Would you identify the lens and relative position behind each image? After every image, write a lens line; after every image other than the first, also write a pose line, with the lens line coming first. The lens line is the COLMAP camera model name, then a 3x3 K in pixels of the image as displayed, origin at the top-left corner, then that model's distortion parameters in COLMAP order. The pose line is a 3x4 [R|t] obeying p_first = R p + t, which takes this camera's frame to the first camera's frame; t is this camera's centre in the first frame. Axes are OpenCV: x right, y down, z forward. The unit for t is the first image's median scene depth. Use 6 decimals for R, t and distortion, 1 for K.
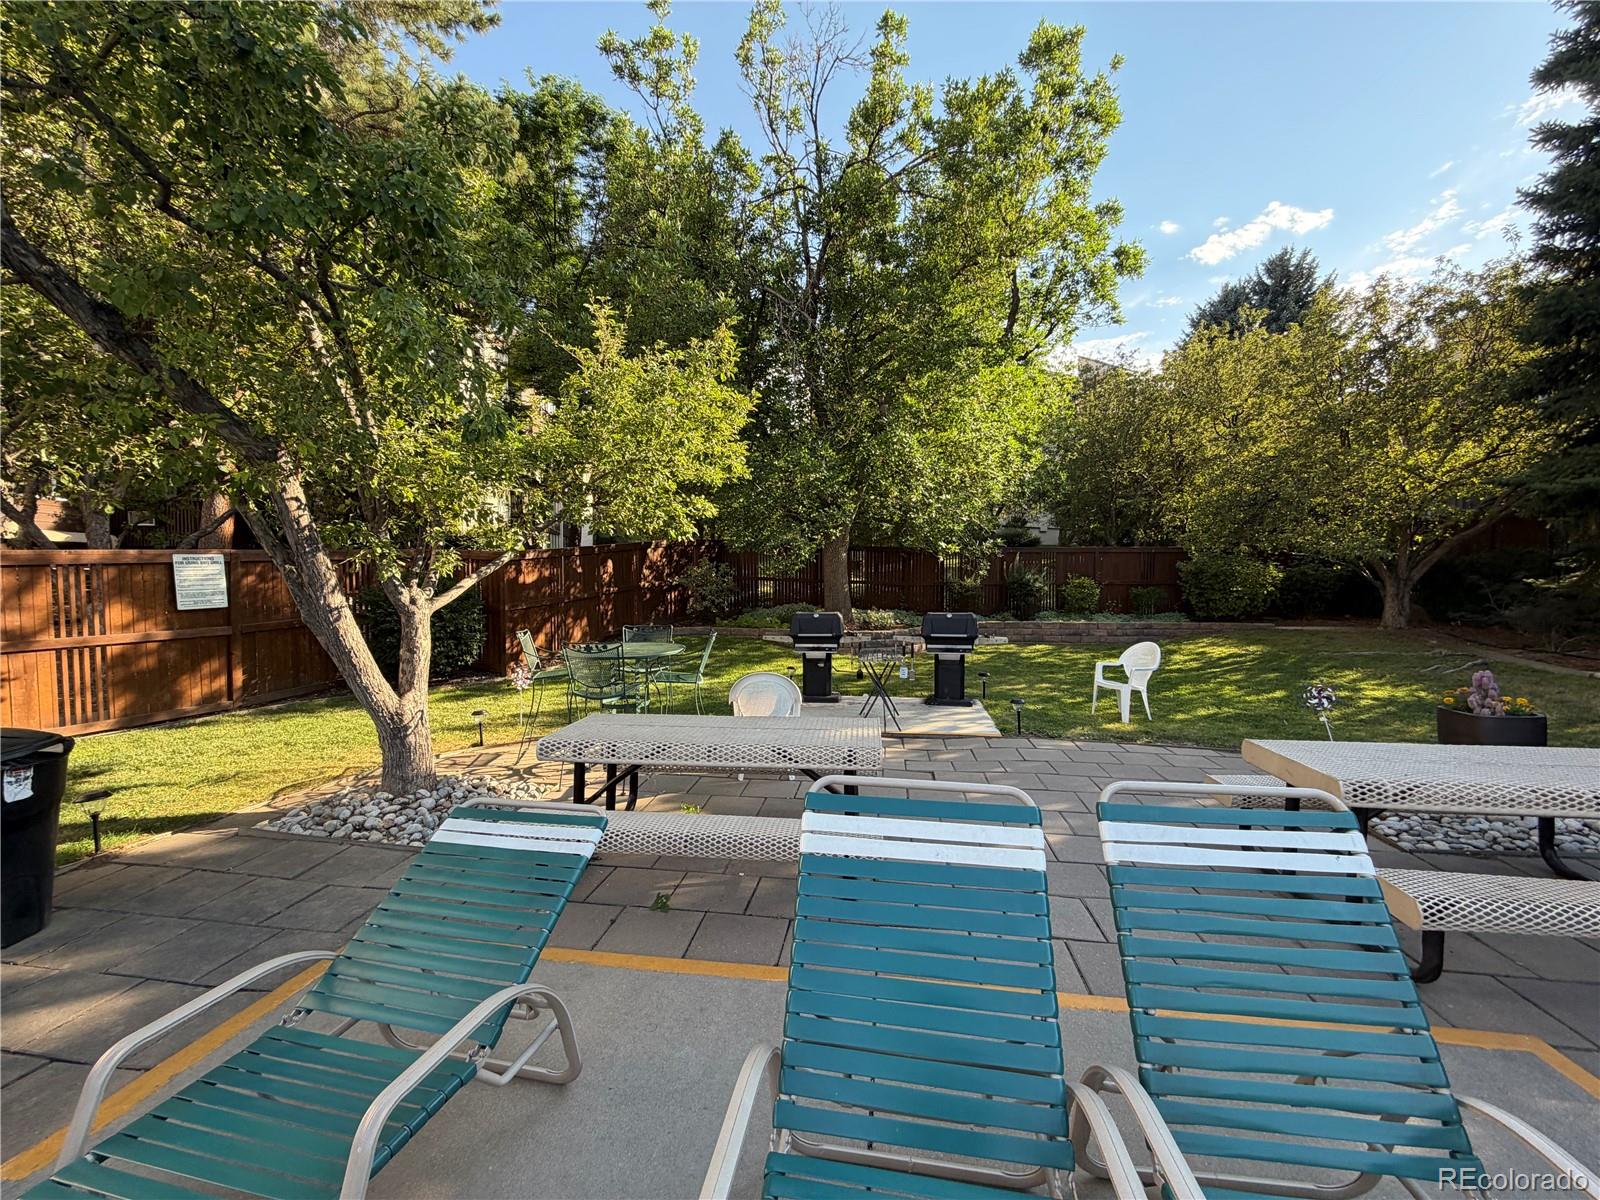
lens RADIAL K [[641.7, 0, 799.3], [0, 641.7, 604.5], [0, 0, 1]] dist [-0.003043, -0.000344]
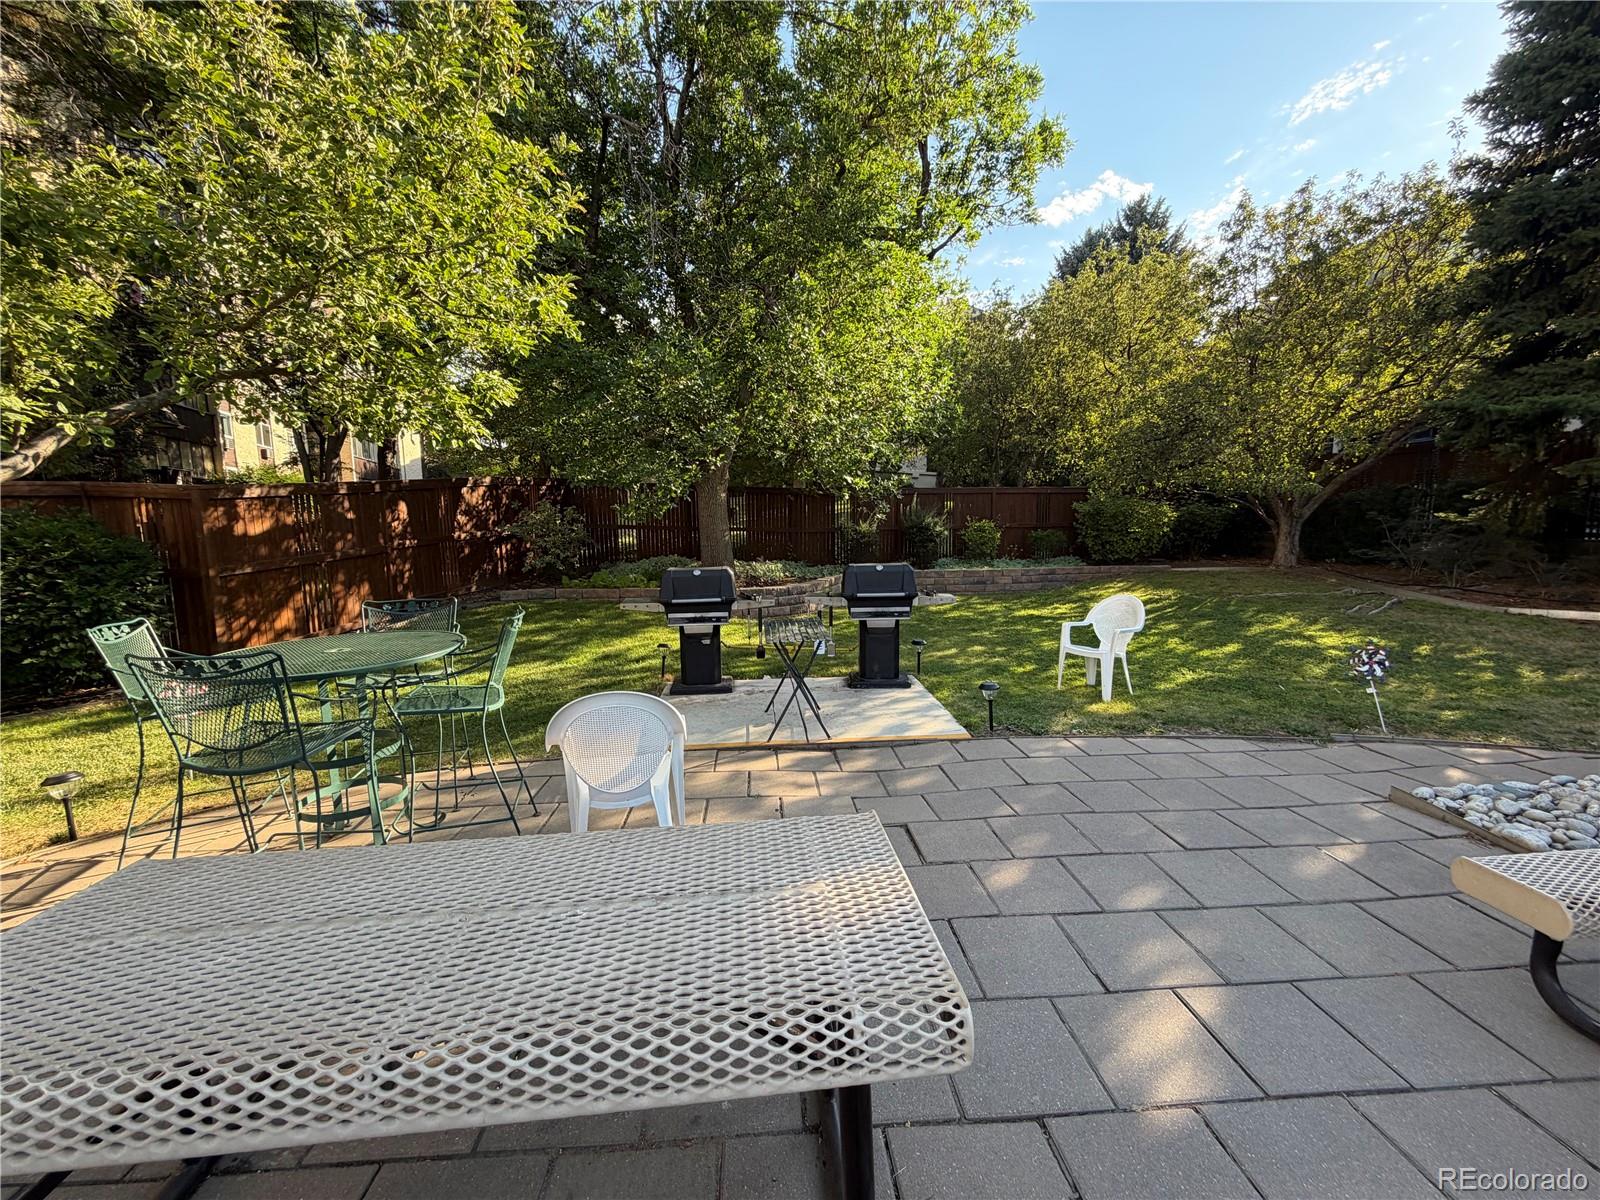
lens RADIAL K [[641.7, 0, 797.1], [0, 641.7, 601.6], [0, 0, 1]] dist [-0.003043, -0.000344]
pose [[0.980248, -0.037175, 0.194247, -0.002693], [0.023194, 0.997006, 0.073762, -0.000131], [-0.196408, -0.067799, 0.978176, 0.220756]]
